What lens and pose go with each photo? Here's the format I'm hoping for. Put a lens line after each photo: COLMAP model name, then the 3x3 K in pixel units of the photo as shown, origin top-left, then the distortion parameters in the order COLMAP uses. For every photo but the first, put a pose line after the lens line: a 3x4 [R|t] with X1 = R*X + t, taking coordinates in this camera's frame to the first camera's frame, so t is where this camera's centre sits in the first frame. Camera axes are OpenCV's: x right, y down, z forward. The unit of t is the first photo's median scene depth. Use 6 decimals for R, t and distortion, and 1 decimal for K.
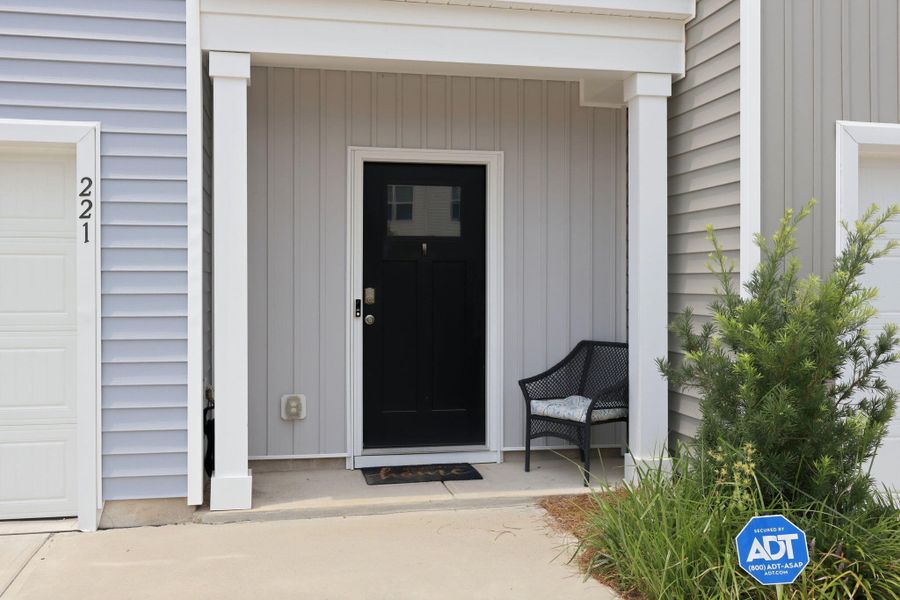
lens RADIAL K [[880.5, 0, 450.1], [0, 880.5, 269.3], [0, 0, 1]] dist [0.005579, 0.006943]
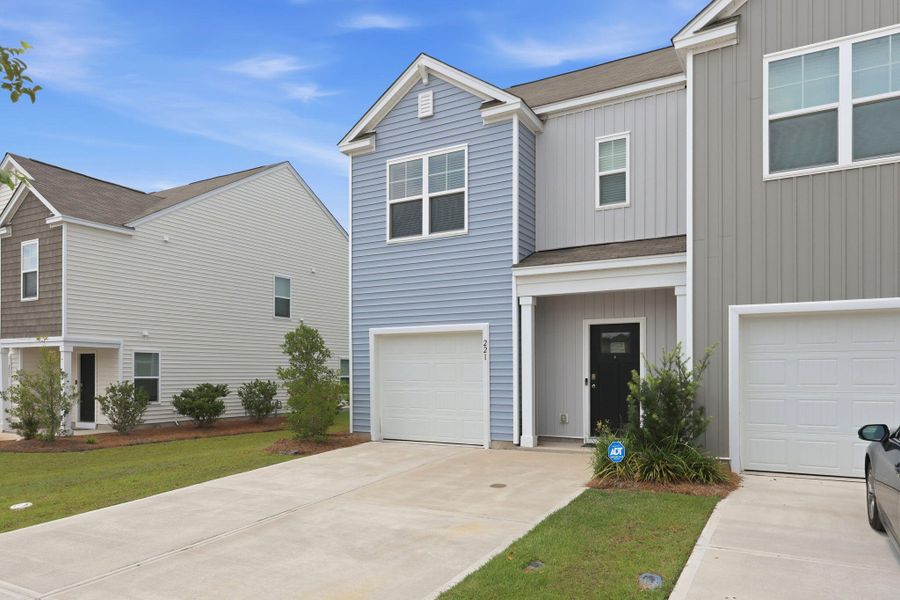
lens RADIAL K [[880.5, 0, 450.1], [0, 880.5, 269.3], [0, 0, 1]] dist [0.005579, 0.006943]
pose [[0.733813, -0.080445, -0.674572, 1.630842], [0.015871, 0.994723, -0.101359, -0.033954], [0.679166, 0.063672, 0.731218, -1.422060]]
